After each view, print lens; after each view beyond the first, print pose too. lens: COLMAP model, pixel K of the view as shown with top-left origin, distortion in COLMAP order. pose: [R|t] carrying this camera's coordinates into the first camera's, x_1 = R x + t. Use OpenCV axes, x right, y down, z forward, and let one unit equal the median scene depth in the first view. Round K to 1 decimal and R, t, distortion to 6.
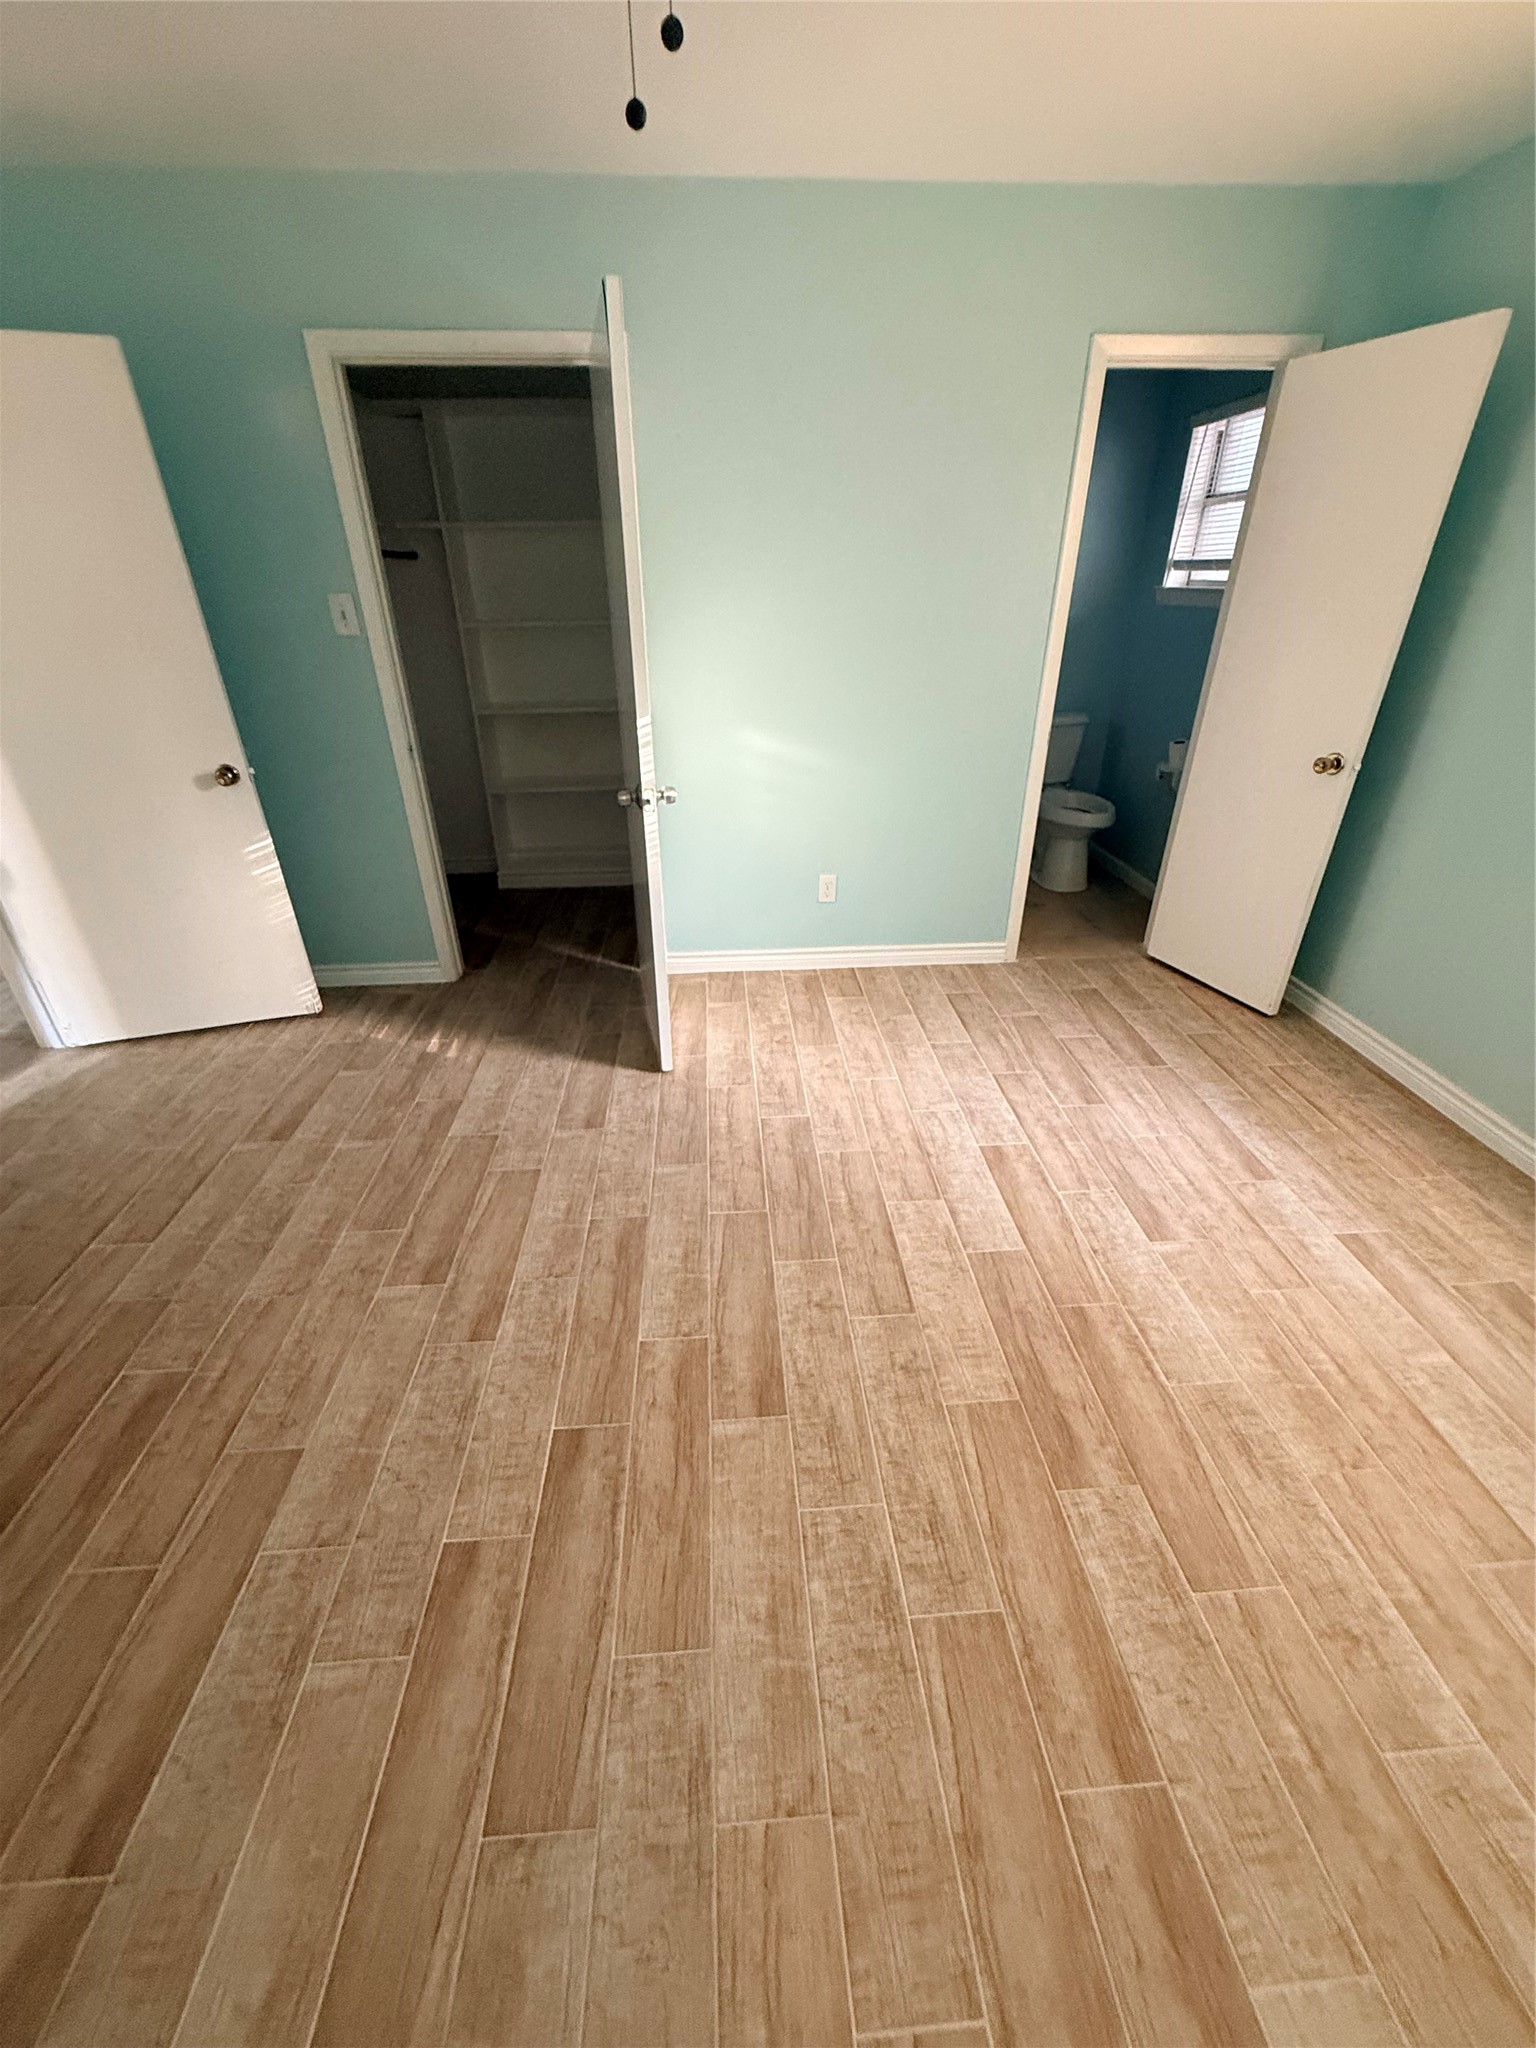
lens RADIAL K [[815.3, 0, 763.4], [0, 815.3, 1025.7], [0, 0, 1]] dist [-0.001463, -0.000437]
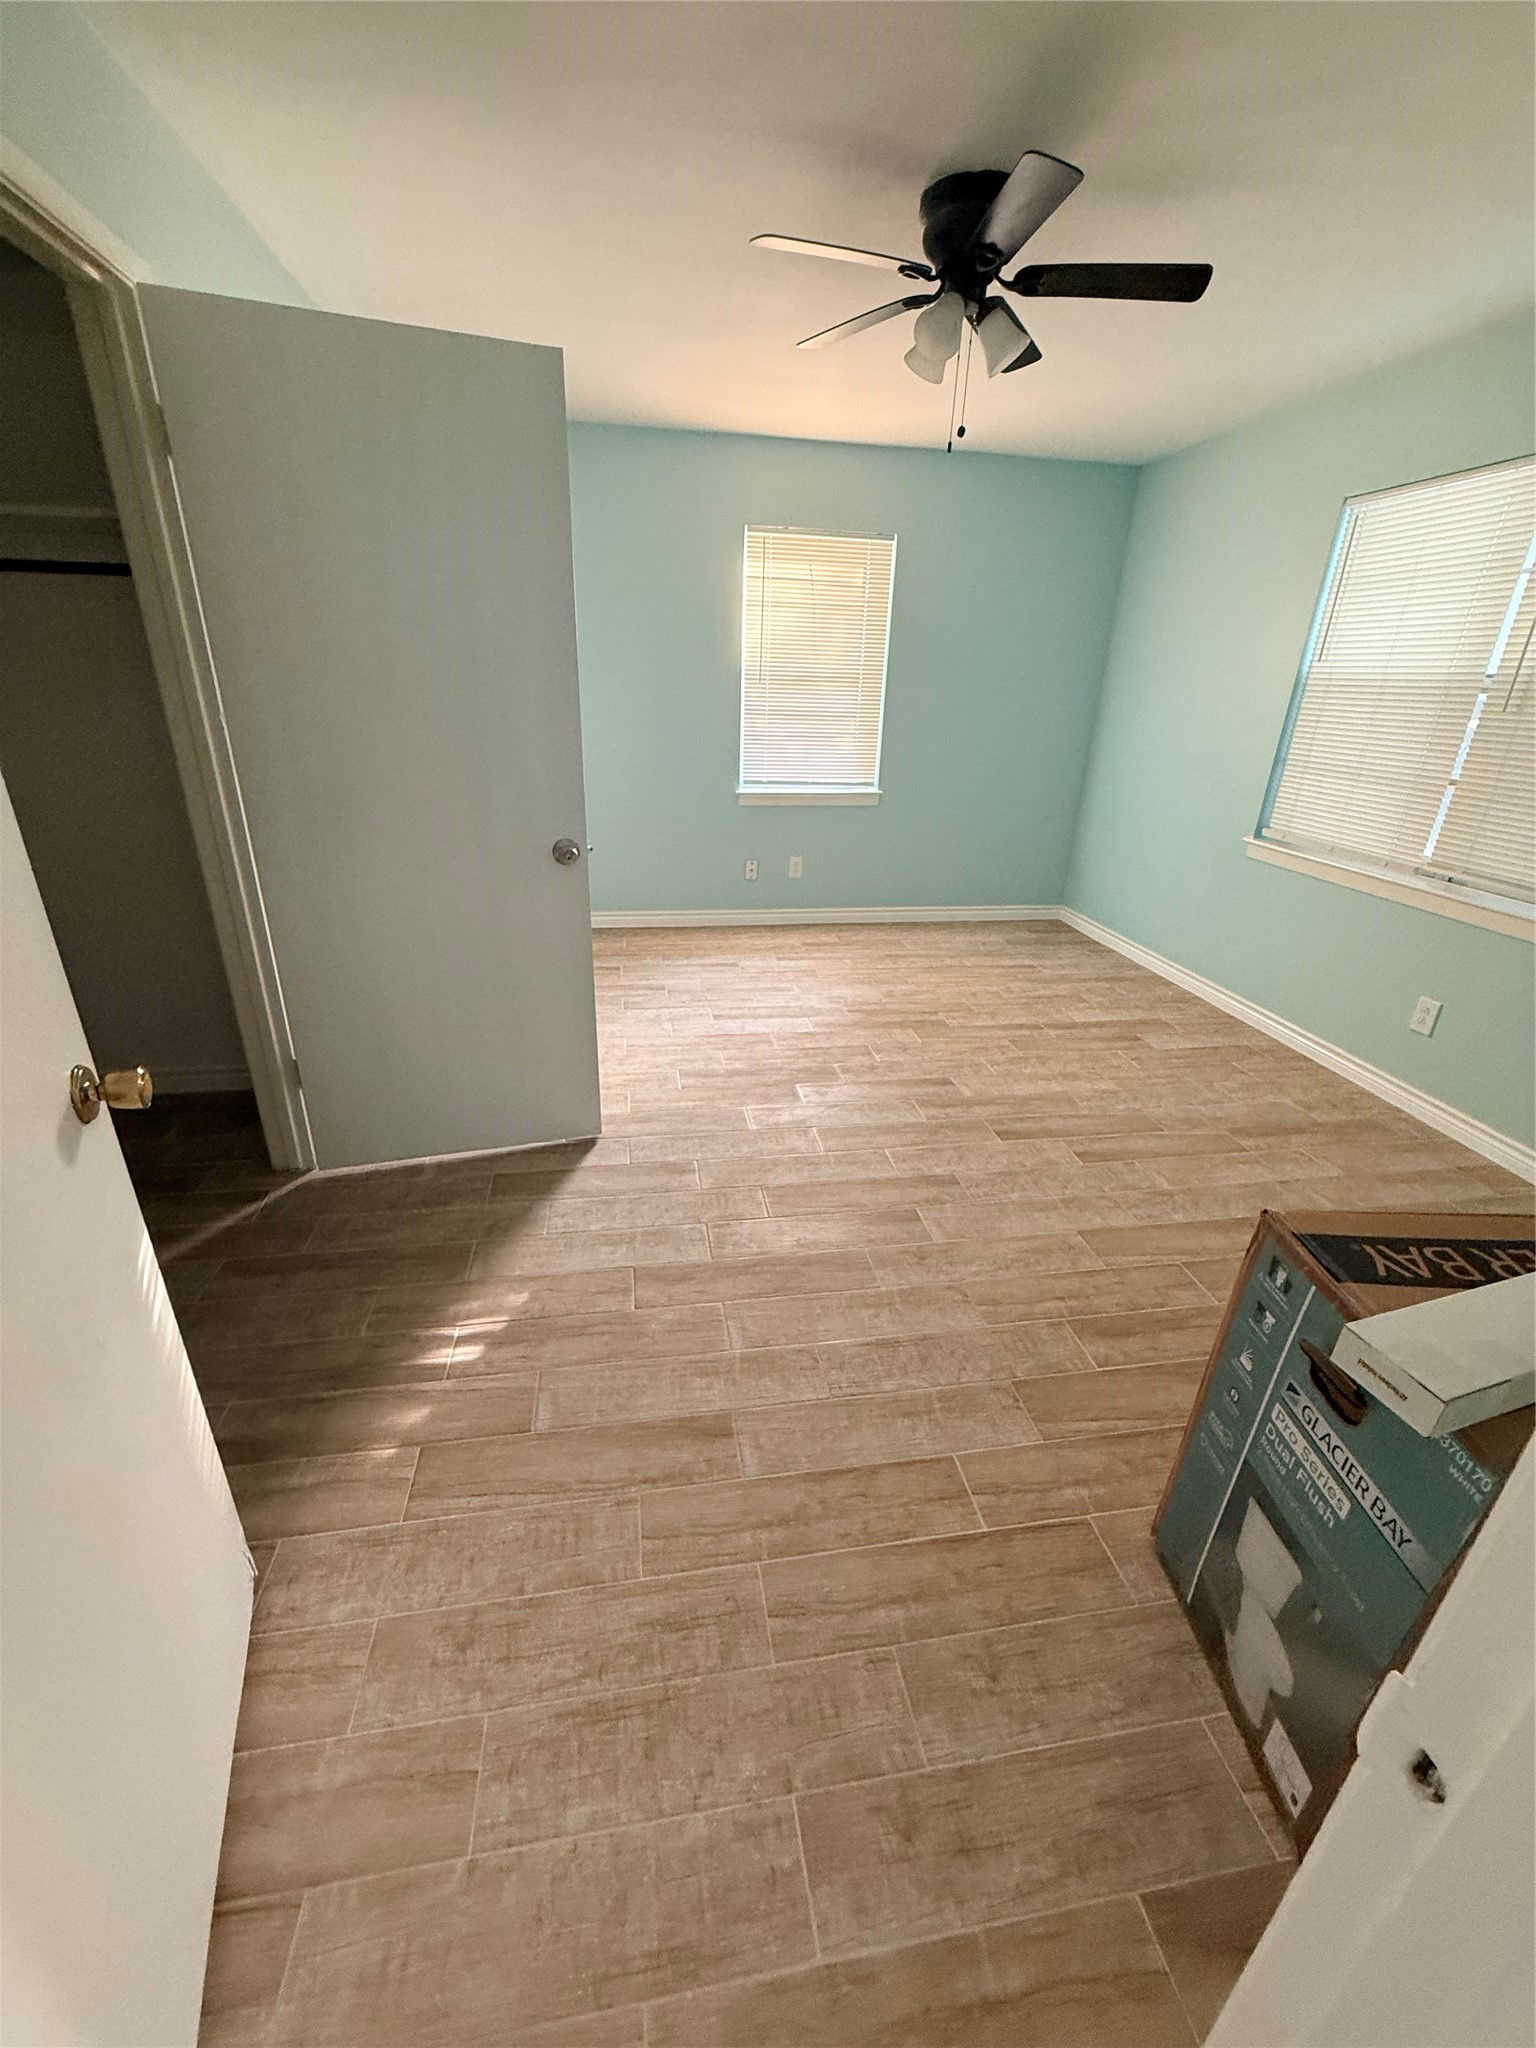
lens RADIAL K [[819.7, 0, 764.4], [0, 819.7, 1021.3], [0, 0, 1]] dist [0.001113, -0.000177]
pose [[-0.100617, -0.376850, 0.920794, -1.483566], [0.456201, 0.804990, 0.379305, -0.496650], [-0.884170, 0.458231, 0.090924, 1.041630]]
